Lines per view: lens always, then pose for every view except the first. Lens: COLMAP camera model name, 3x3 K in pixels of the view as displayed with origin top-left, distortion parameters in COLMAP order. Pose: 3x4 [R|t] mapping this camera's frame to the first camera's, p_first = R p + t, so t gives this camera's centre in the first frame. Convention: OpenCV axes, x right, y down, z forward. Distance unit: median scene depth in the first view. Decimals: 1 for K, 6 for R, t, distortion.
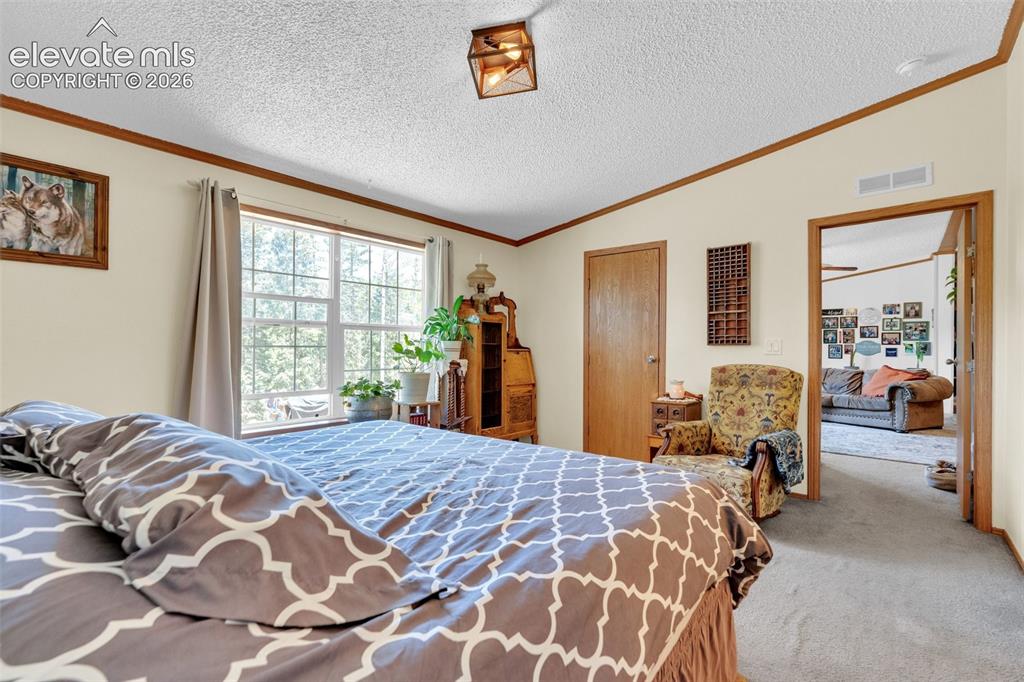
lens RADIAL K [[465.1, 0, 512.2], [0, 465.1, 345.8], [0, 0, 1]] dist [-0.001548, 0.000105]
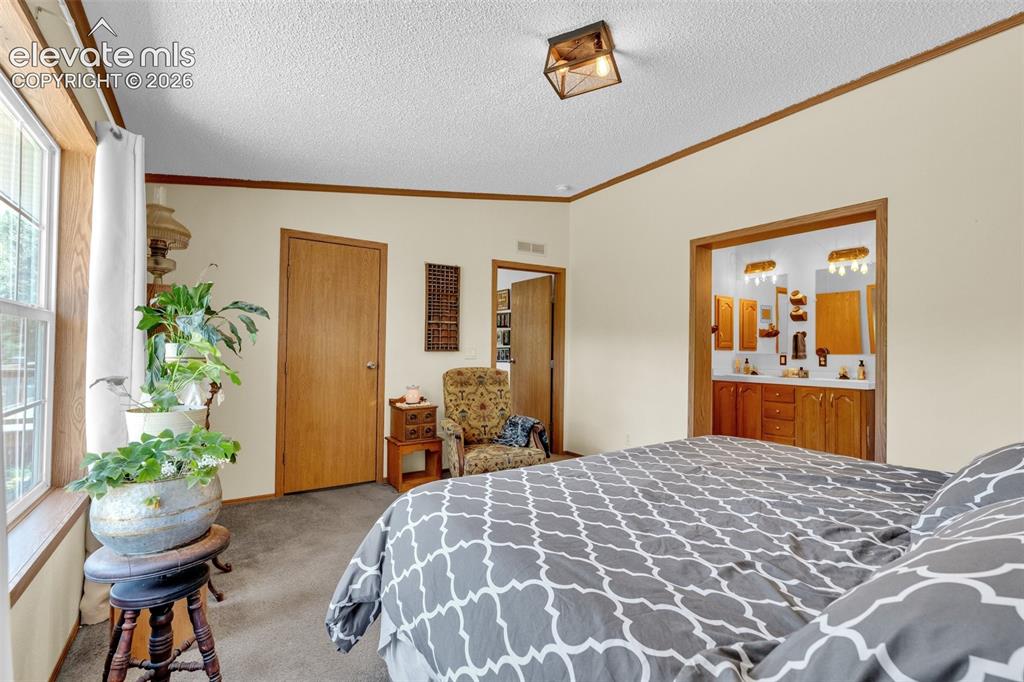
lens RADIAL K [[457.2, 0, 517.3], [0, 457.2, 346.5], [0, 0, 1]] dist [-0.007998, 0.003145]
pose [[0.268181, 0.007027, 0.963343, -0.585401], [-0.014260, 0.999893, -0.003324, -0.012168], [-0.963263, -0.012846, 0.268253, 0.532467]]
